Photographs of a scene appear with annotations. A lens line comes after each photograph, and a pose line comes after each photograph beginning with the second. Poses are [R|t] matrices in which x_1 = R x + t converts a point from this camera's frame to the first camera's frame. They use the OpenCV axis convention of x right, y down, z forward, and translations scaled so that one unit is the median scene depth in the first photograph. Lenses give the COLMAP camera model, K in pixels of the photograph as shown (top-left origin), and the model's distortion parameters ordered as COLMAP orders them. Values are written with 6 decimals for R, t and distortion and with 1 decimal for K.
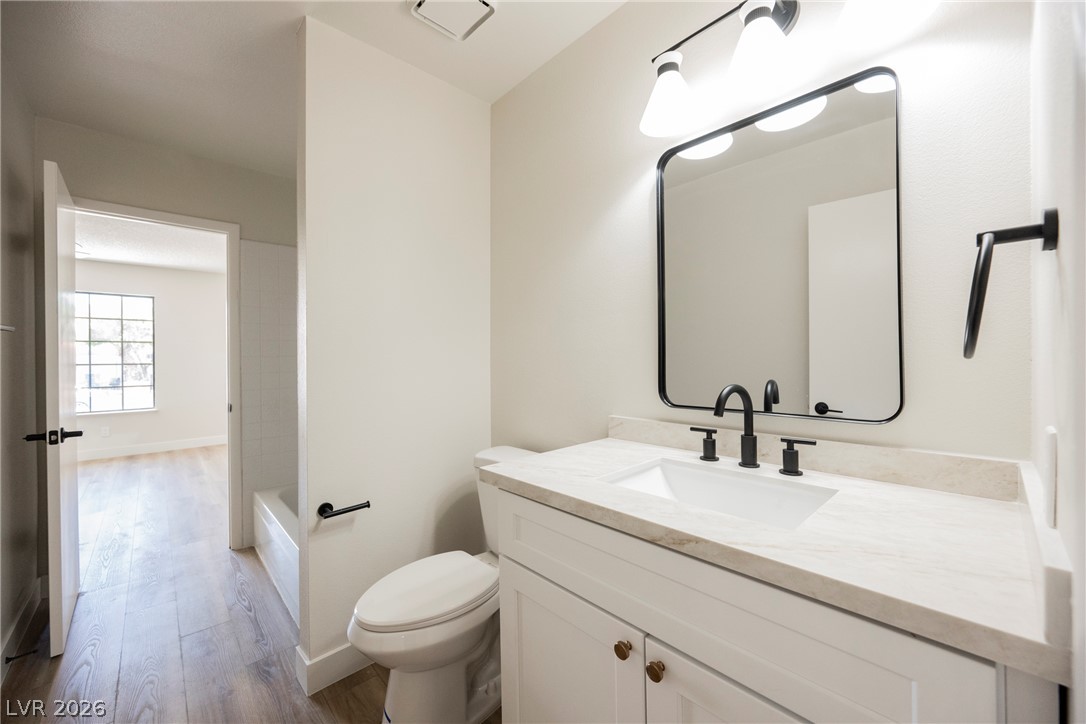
lens RADIAL K [[422.2, 0, 549.1], [0, 422.2, 362.5], [0, 0, 1]] dist [0.002419, 0.000061]
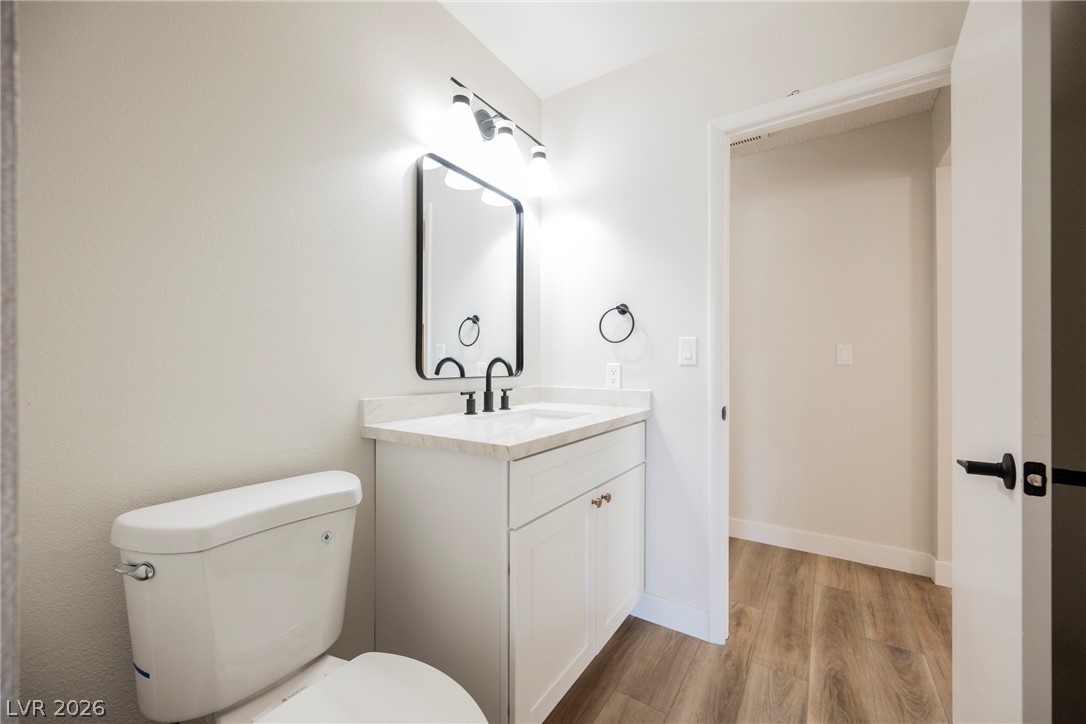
lens RADIAL K [[422.2, 0, 549.1], [0, 422.2, 362.5], [0, 0, 1]] dist [0.002419, 0.000061]
pose [[-0.226232, 0.010354, 0.974019, -1.053526], [0.005613, 0.999941, -0.009326, 0.083422], [-0.974057, 0.003357, -0.226276, 1.125093]]
